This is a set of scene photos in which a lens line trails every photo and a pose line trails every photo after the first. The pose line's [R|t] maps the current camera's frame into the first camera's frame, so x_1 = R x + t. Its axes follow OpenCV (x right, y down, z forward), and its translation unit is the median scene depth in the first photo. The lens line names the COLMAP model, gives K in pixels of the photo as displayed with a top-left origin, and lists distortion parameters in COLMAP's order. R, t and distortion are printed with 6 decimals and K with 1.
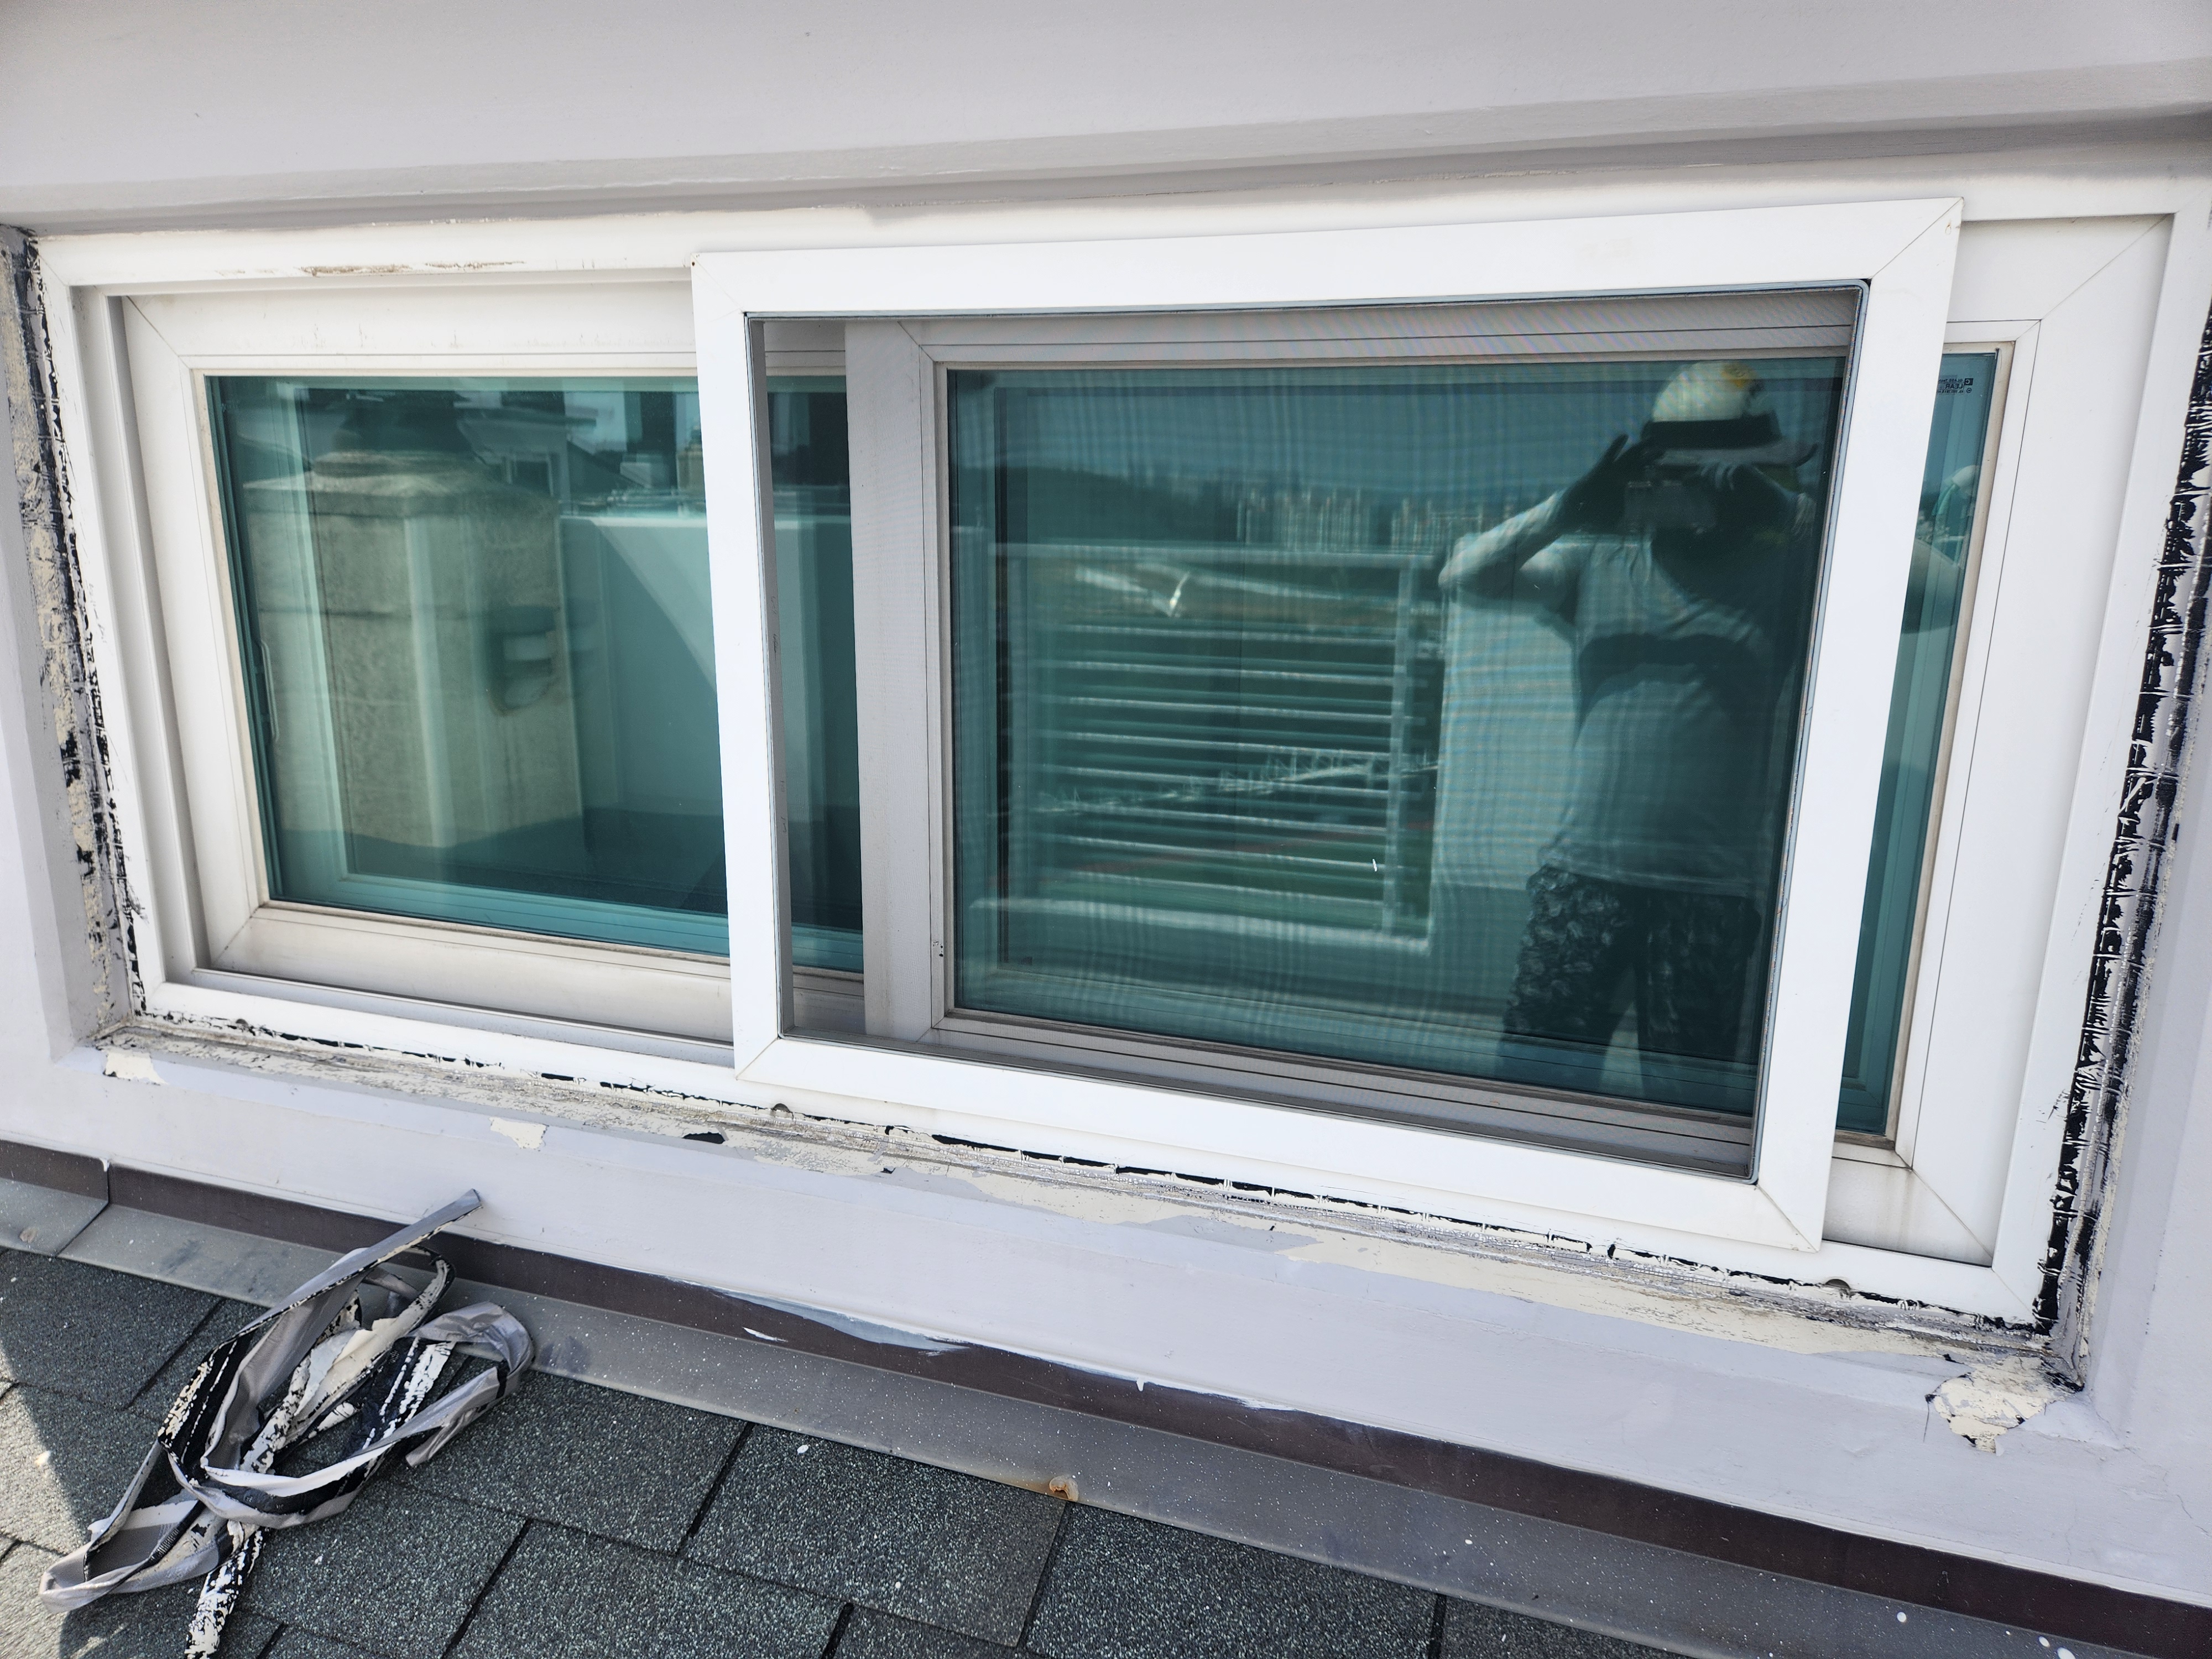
lens RADIAL K [[1418.0, 0, 1103.4], [0, 1418.0, 794.4], [0, 0, 1]] dist [0.079894, -0.063922]
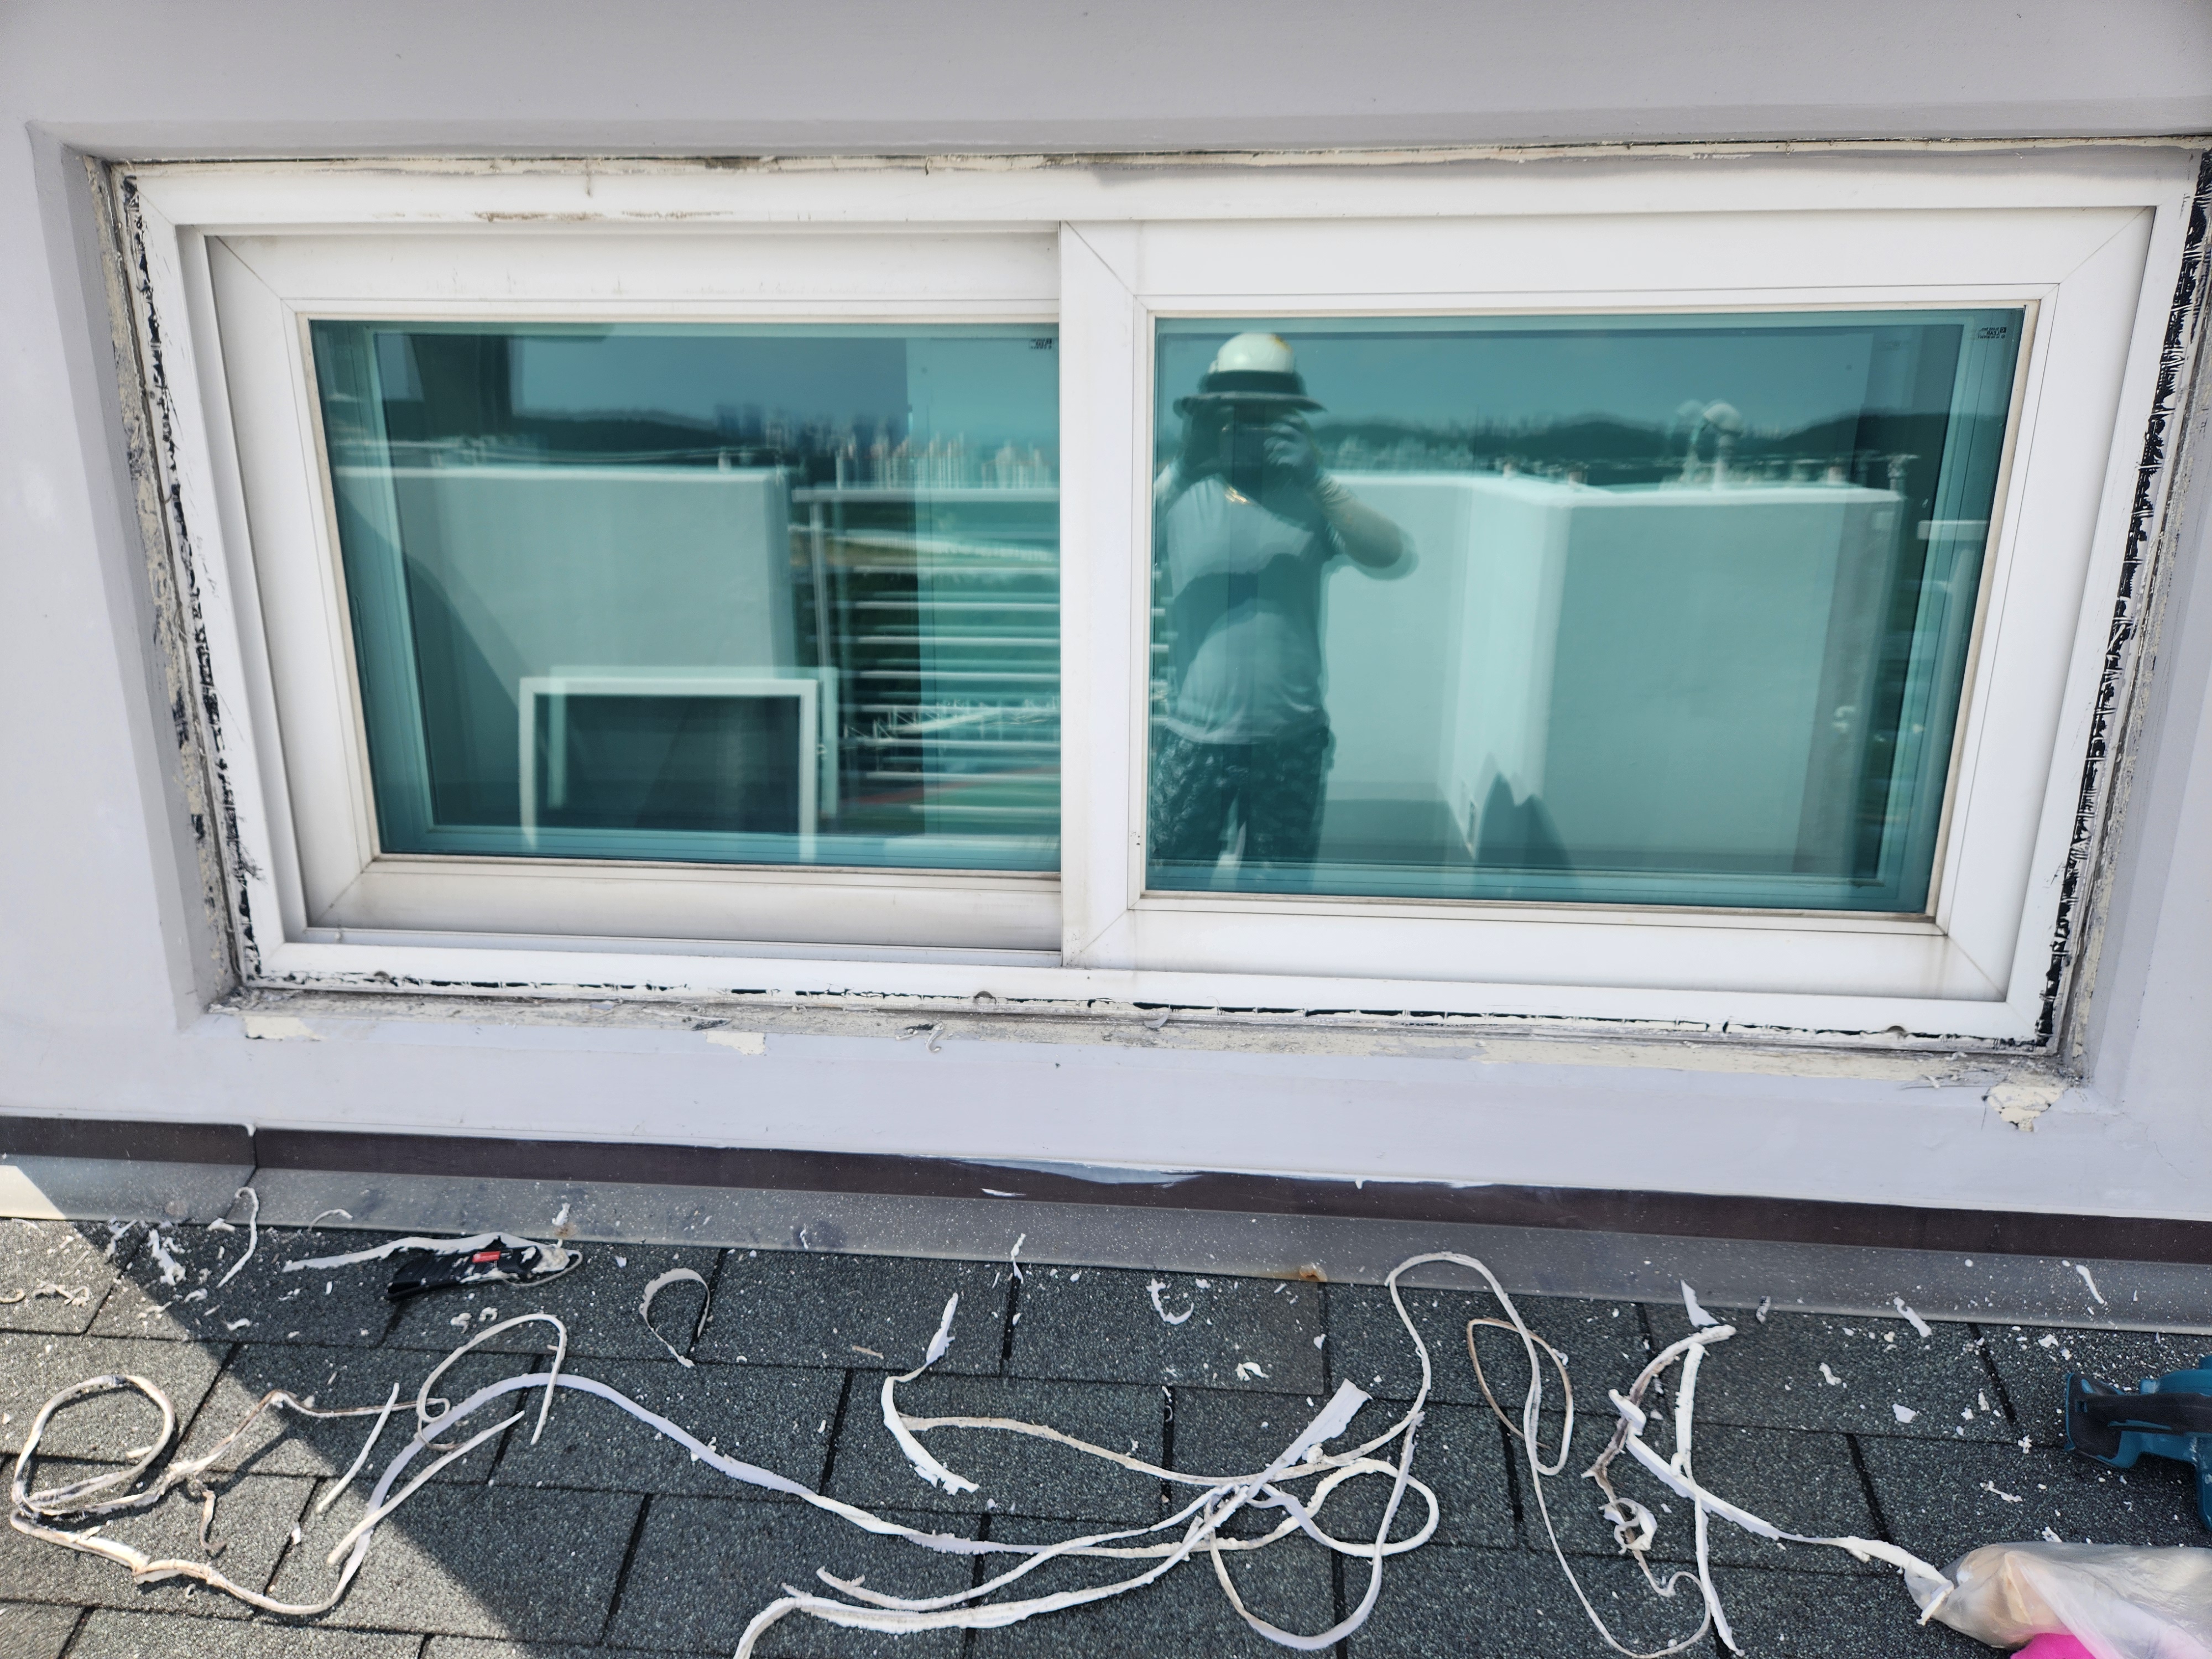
lens RADIAL K [[1418.0, 0, 1103.4], [0, 1418.0, 794.4], [0, 0, 1]] dist [0.079894, -0.063922]
pose [[0.974390, -0.067924, 0.214359, -0.386129], [0.059222, 0.997149, 0.046764, 0.019960], [-0.216924, -0.032872, 0.975635, -0.093736]]
